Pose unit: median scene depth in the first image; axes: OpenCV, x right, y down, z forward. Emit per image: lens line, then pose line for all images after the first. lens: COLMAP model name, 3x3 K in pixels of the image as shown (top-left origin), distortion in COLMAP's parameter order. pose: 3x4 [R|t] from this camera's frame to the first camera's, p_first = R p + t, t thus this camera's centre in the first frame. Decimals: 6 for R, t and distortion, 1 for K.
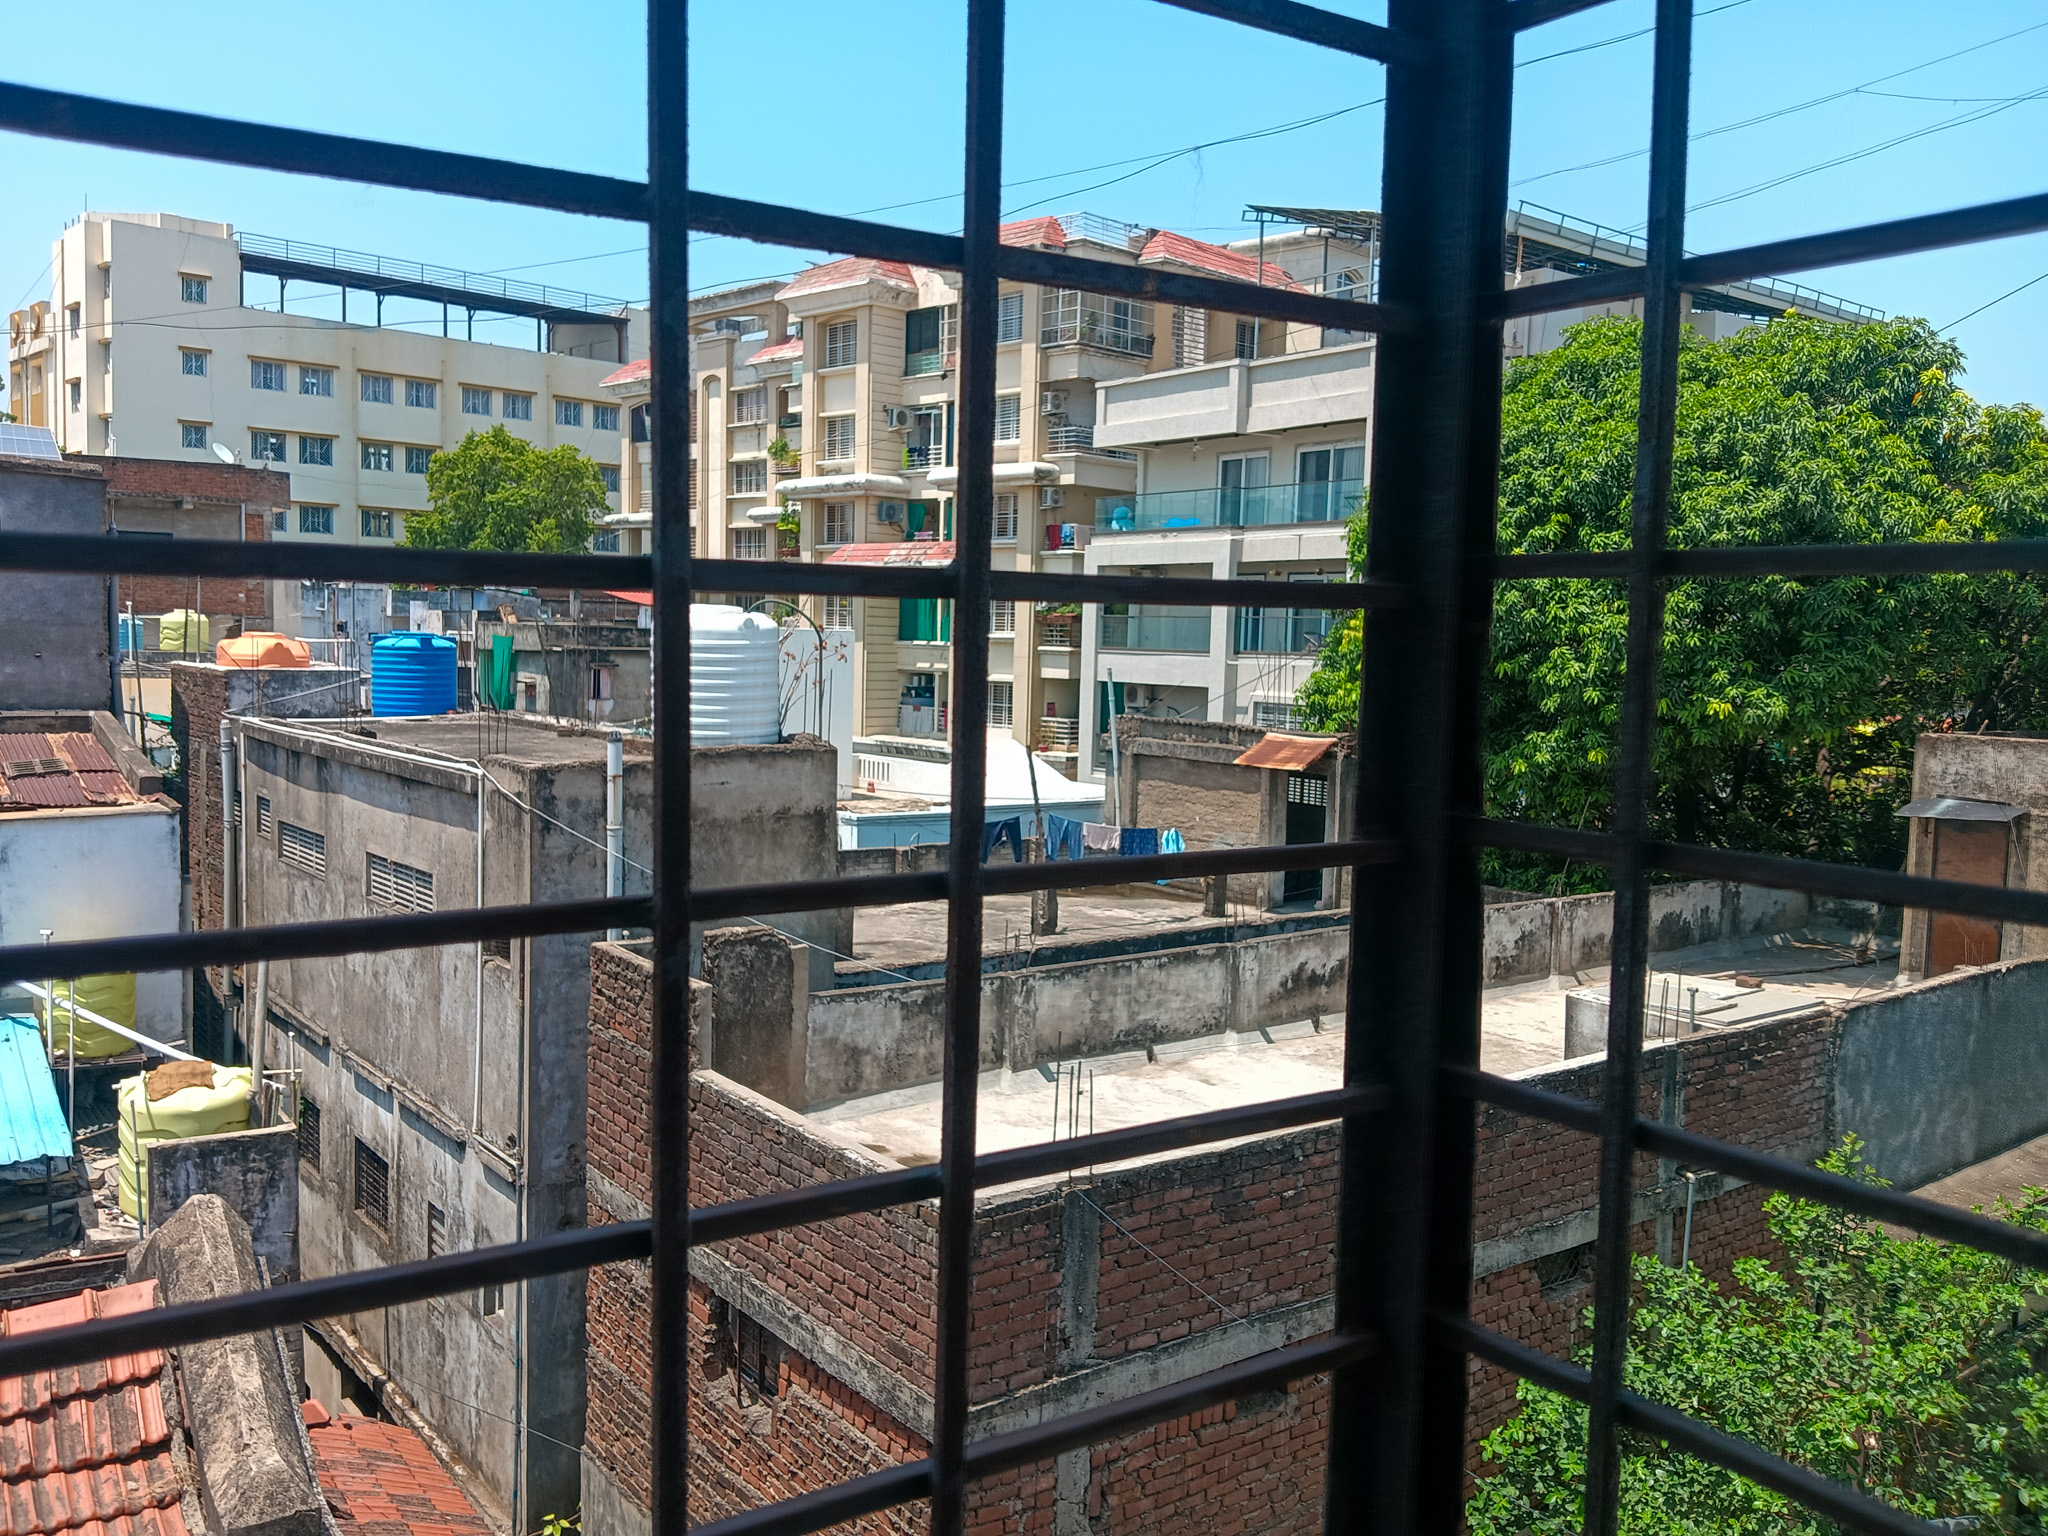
lens RADIAL K [[1693.2, 0, 1024.0], [0, 1693.2, 768.0], [0, 0, 1]] dist [0.127762, -0.262561]
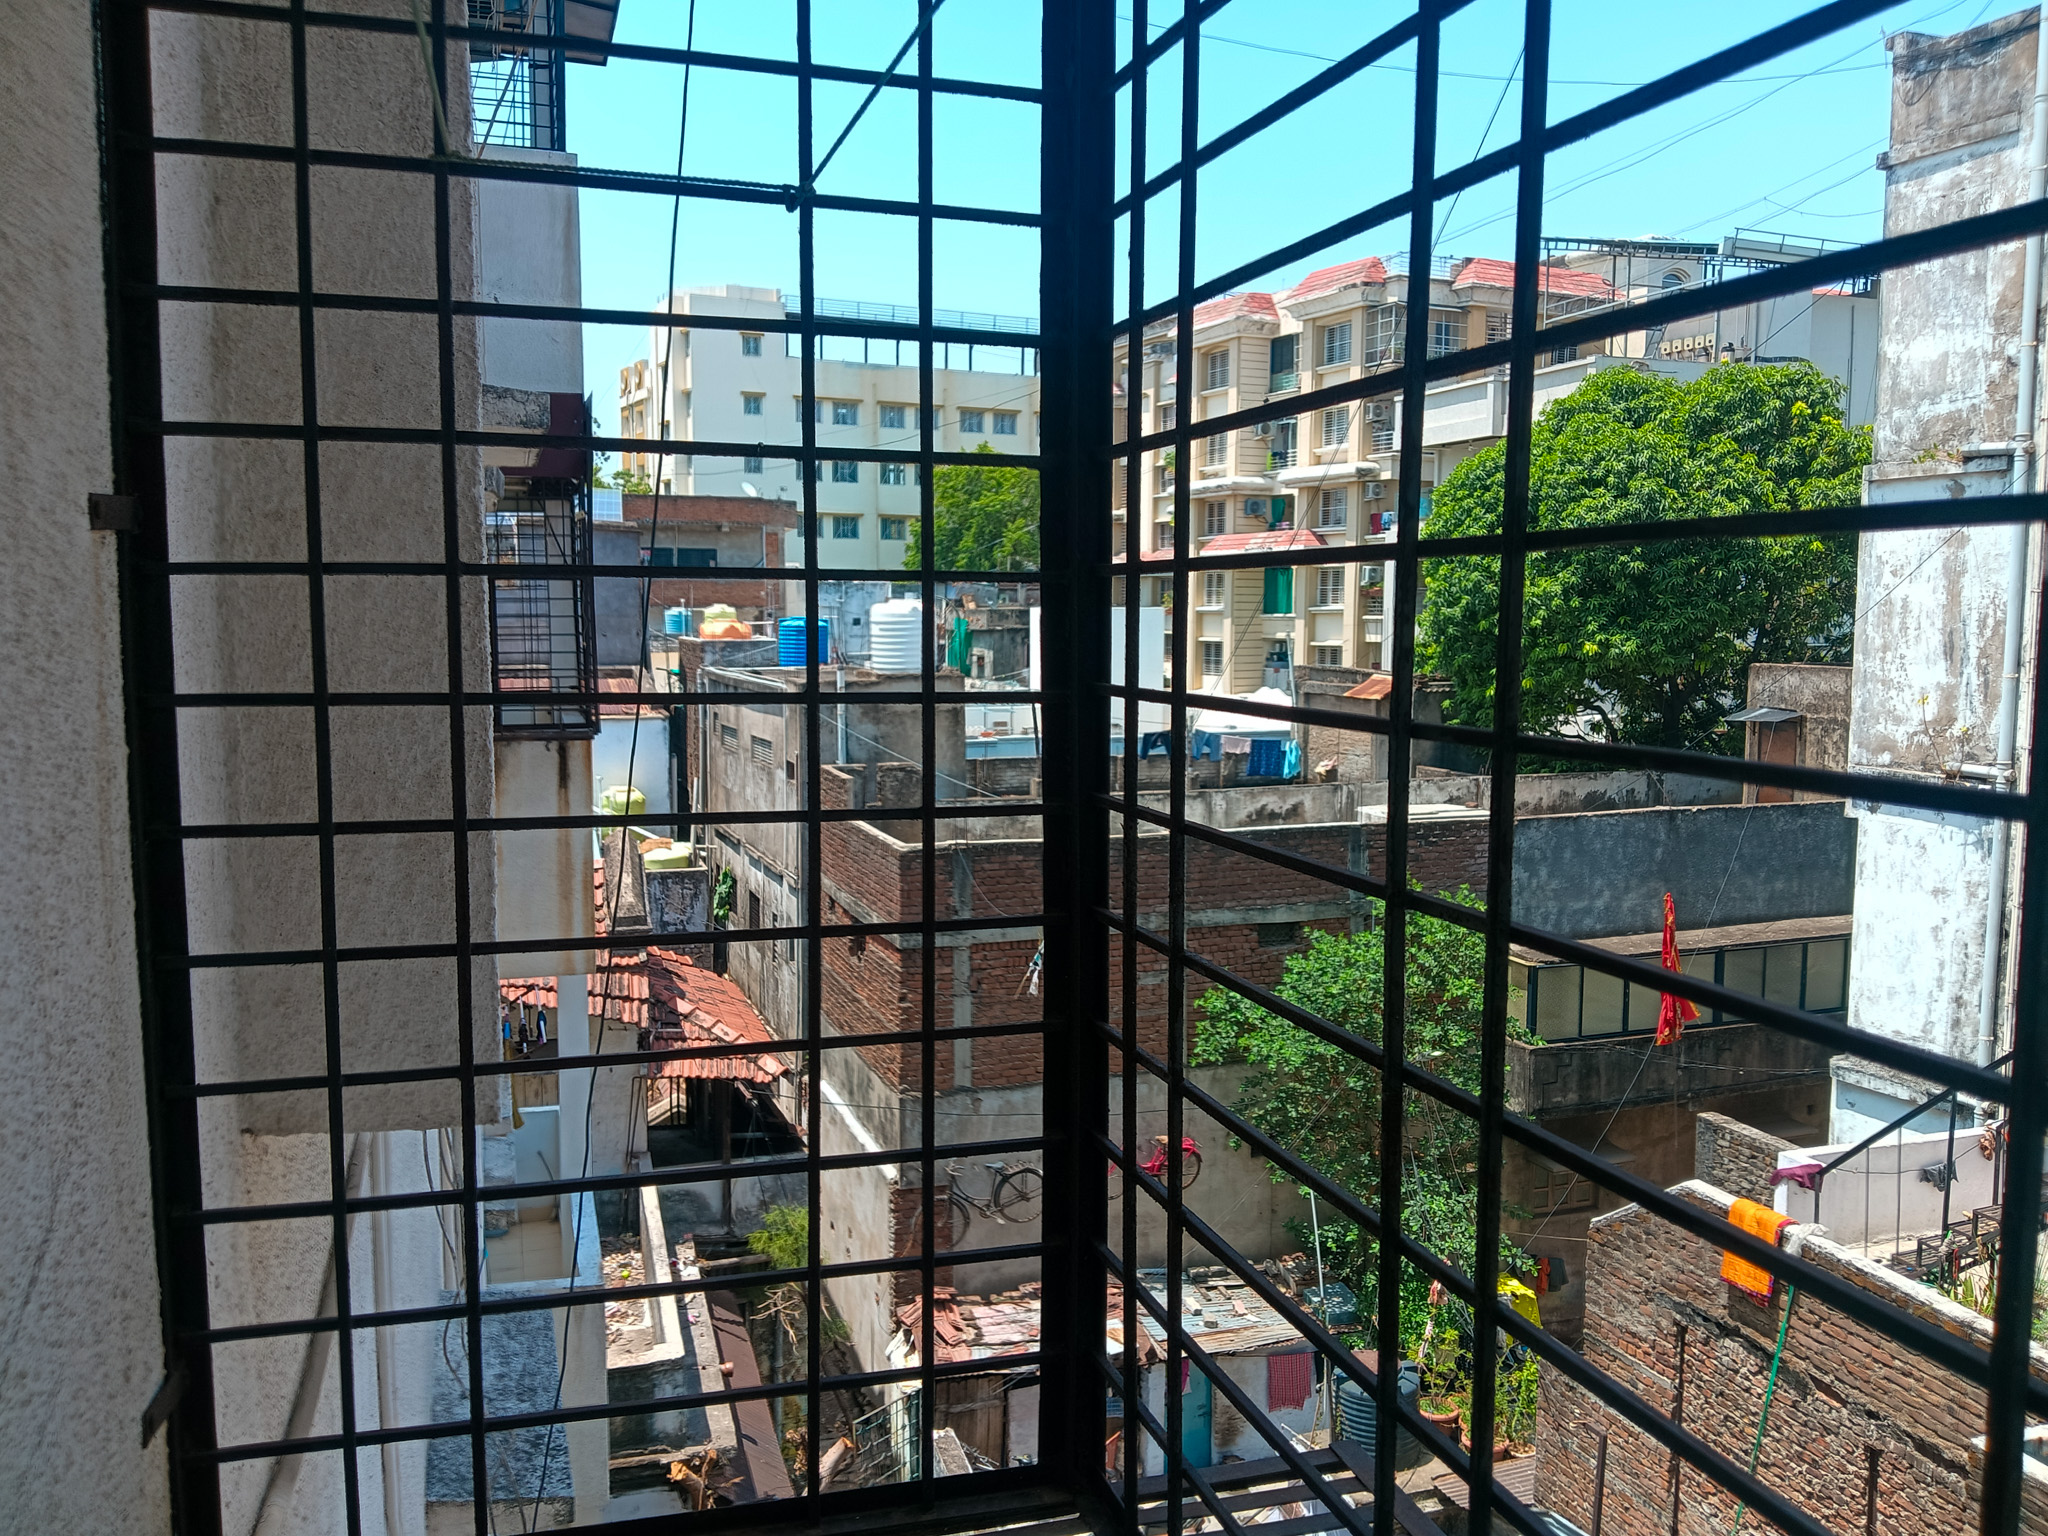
lens RADIAL K [[1616.8, 0, 1021.8], [0, 1616.8, 760.2], [0, 0, 1]] dist [0.096110, -0.153314]
pose [[0.955275, 0.004697, -0.295682, 0.295301], [-0.000719, 0.999908, 0.013560, 0.036455], [0.295718, -0.012741, 0.955190, -0.421025]]
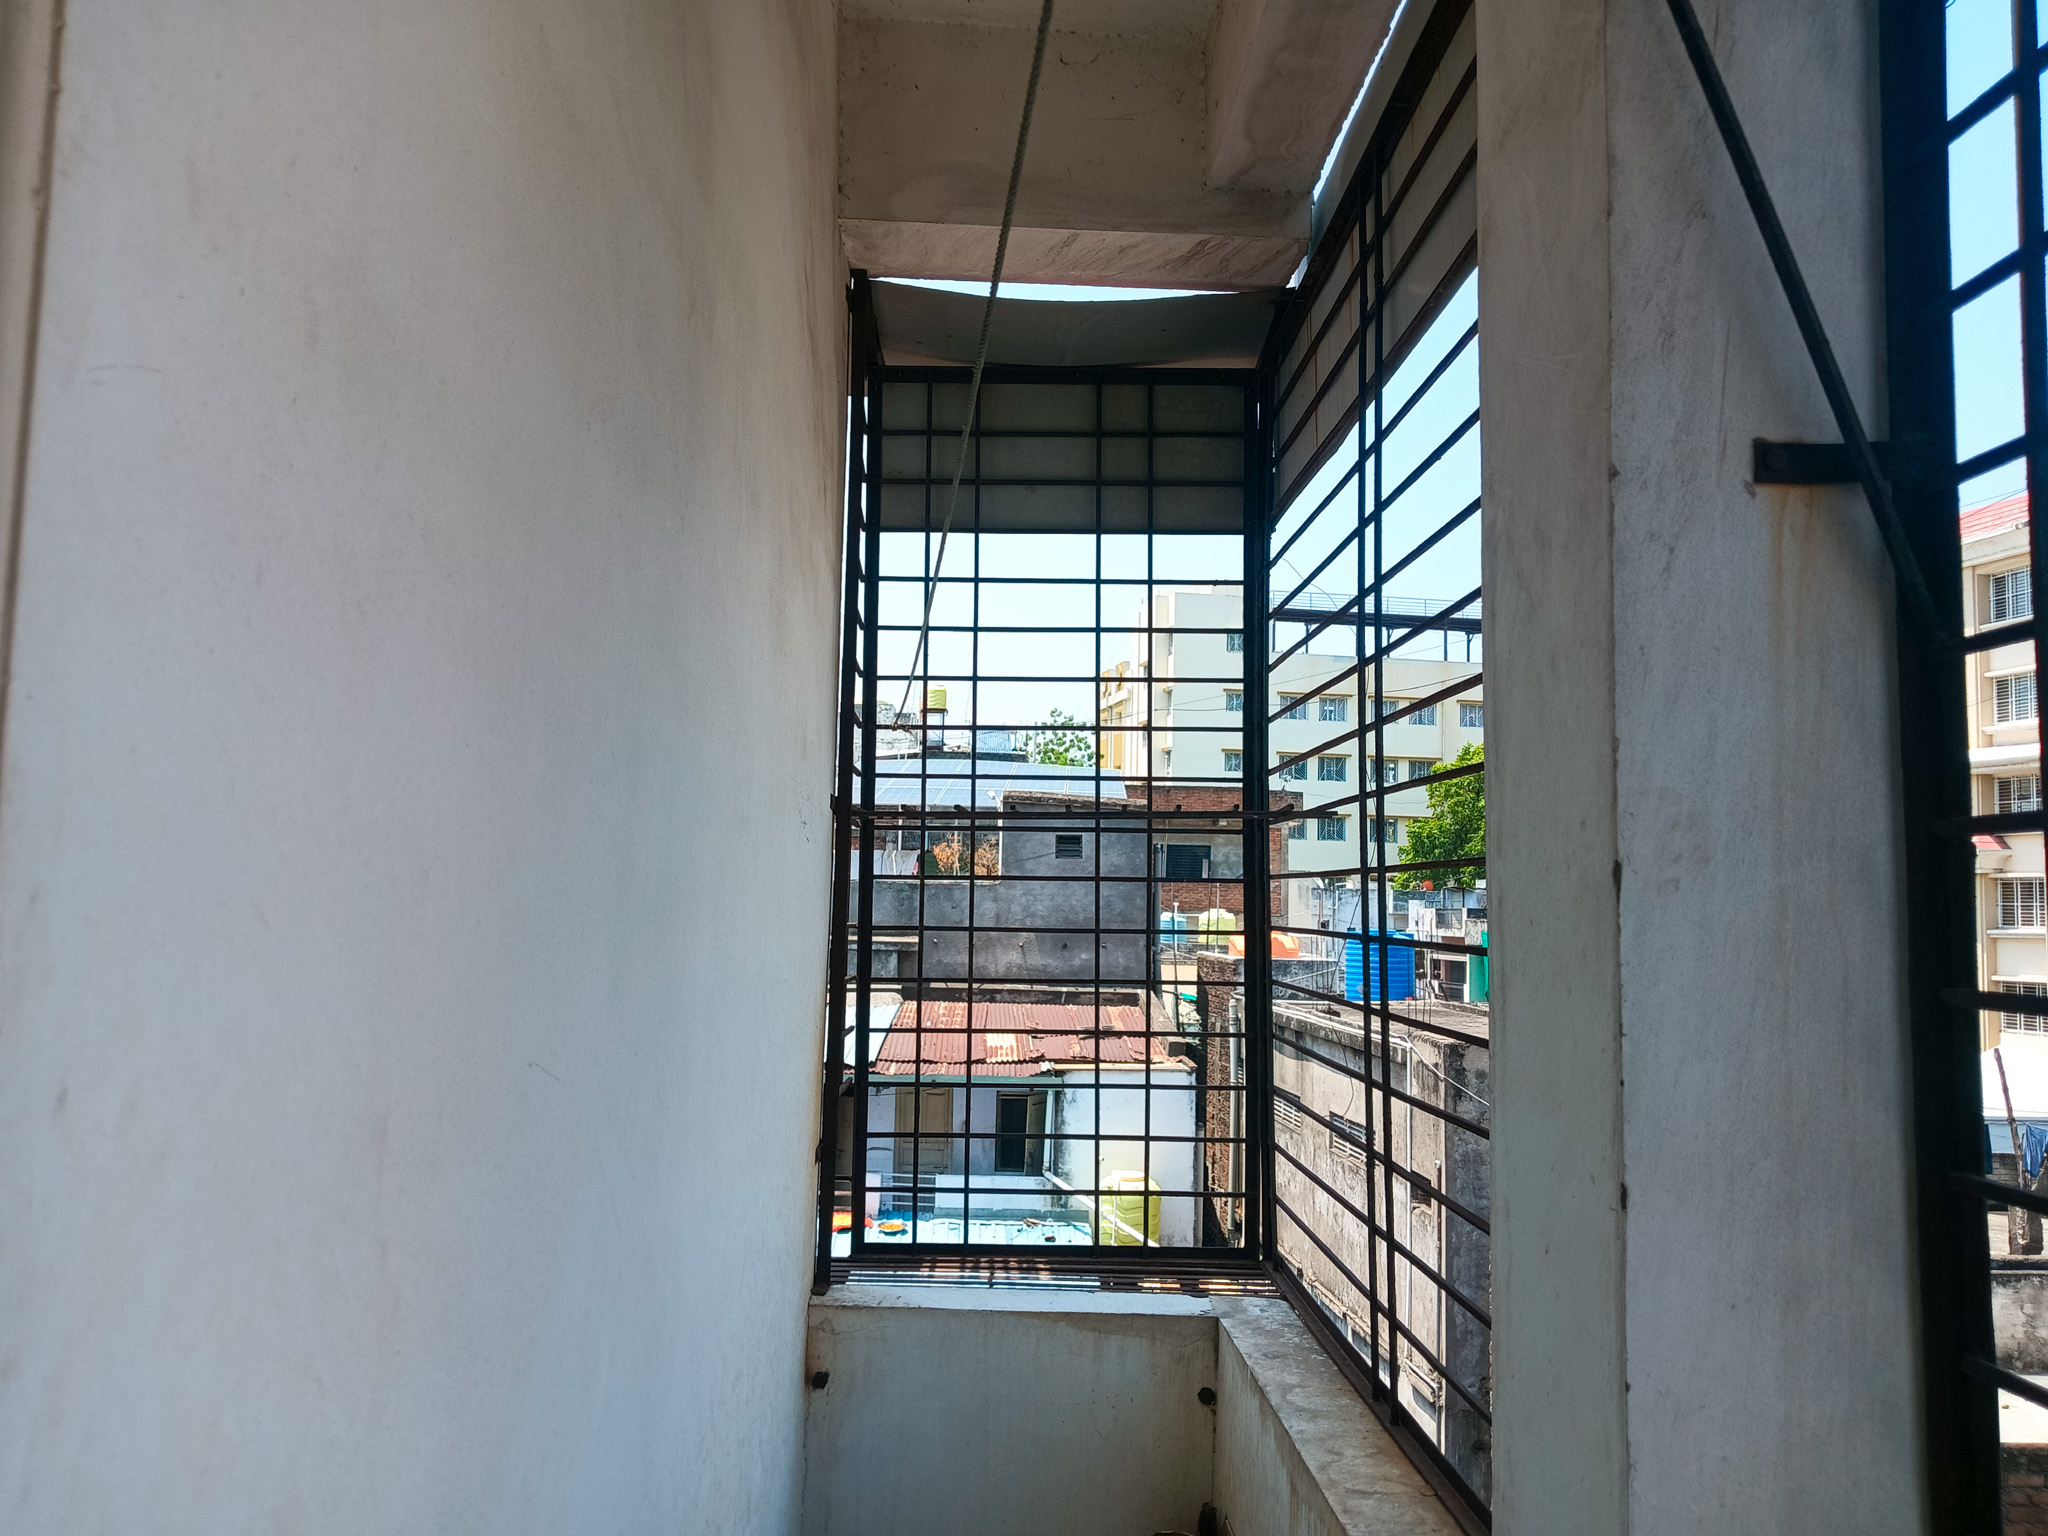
lens RADIAL K [[1648.7, 0, 969.0], [0, 1648.7, 762.9], [0, 0, 1]] dist [0.002161, -0.049258]
pose [[0.820587, -0.052427, -0.569112, 0.059364], [-0.049764, 0.985447, -0.162534, 0.006002], [0.569351, 0.161695, 0.806036, -0.088002]]
